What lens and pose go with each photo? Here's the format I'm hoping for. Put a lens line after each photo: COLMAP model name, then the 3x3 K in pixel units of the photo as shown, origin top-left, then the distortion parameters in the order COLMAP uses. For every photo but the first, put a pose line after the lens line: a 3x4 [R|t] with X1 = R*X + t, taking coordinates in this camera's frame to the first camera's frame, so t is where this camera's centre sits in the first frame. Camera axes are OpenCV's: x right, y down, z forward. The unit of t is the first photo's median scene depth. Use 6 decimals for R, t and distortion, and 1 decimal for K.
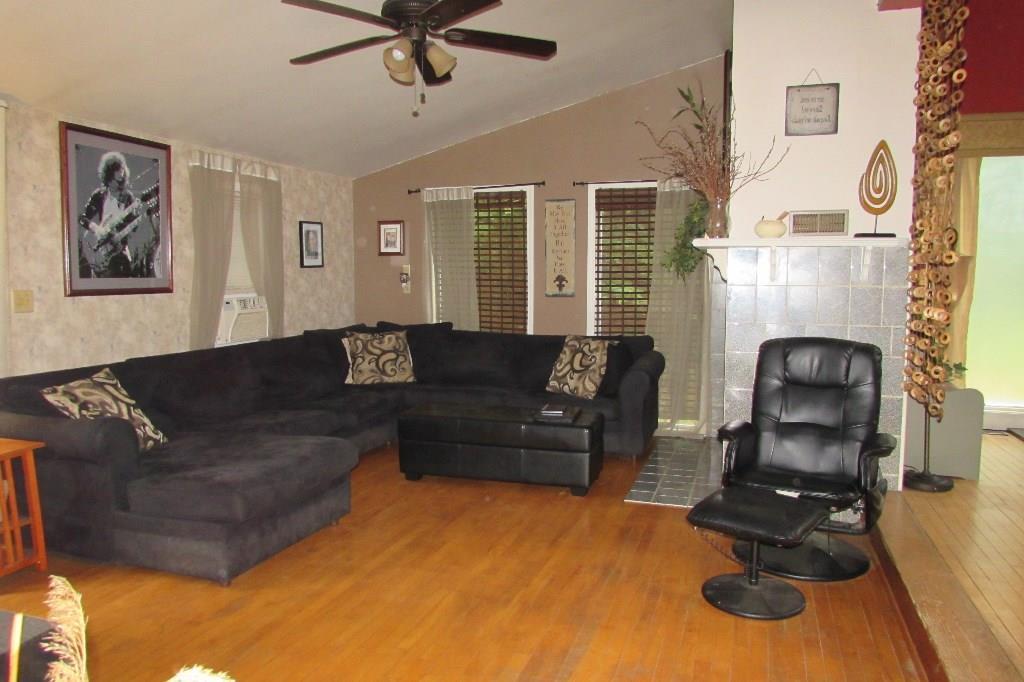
lens RADIAL K [[729.0, 0, 512.0], [0, 729.0, 341.0], [0, 0, 1]] dist [-0.025762, -0.001748]
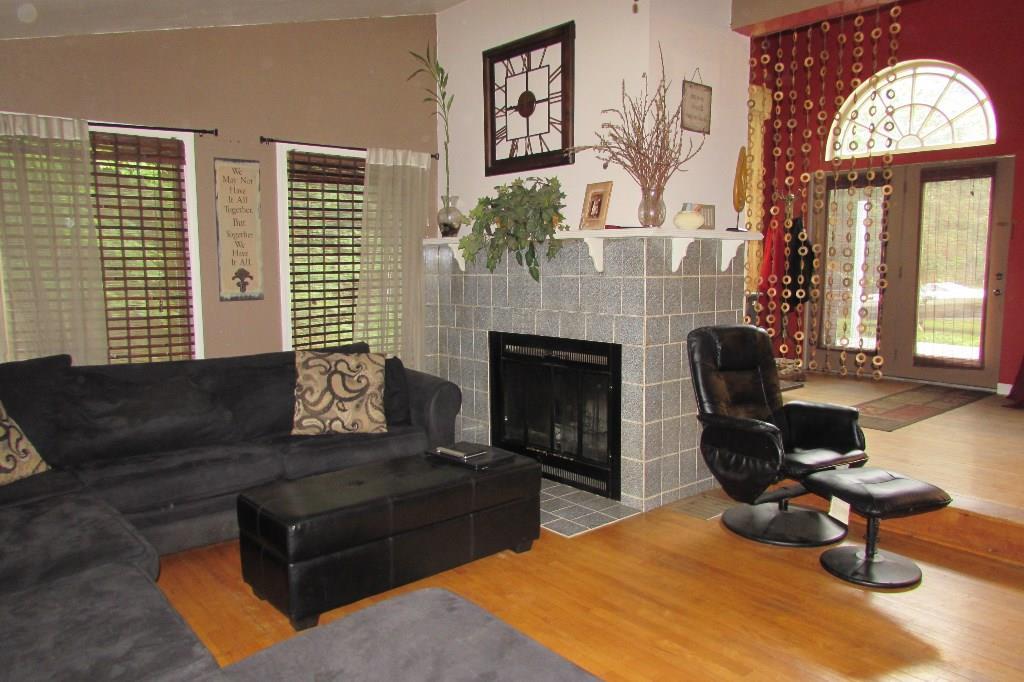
lens RADIAL K [[729.0, 0, 512.0], [0, 729.0, 341.0], [0, 0, 1]] dist [-0.025762, -0.001748]
pose [[0.522798, -0.097566, 0.846855, -0.394838], [0.083266, 0.994523, 0.063175, -0.044621], [-0.848380, 0.037487, 0.528058, 0.420199]]
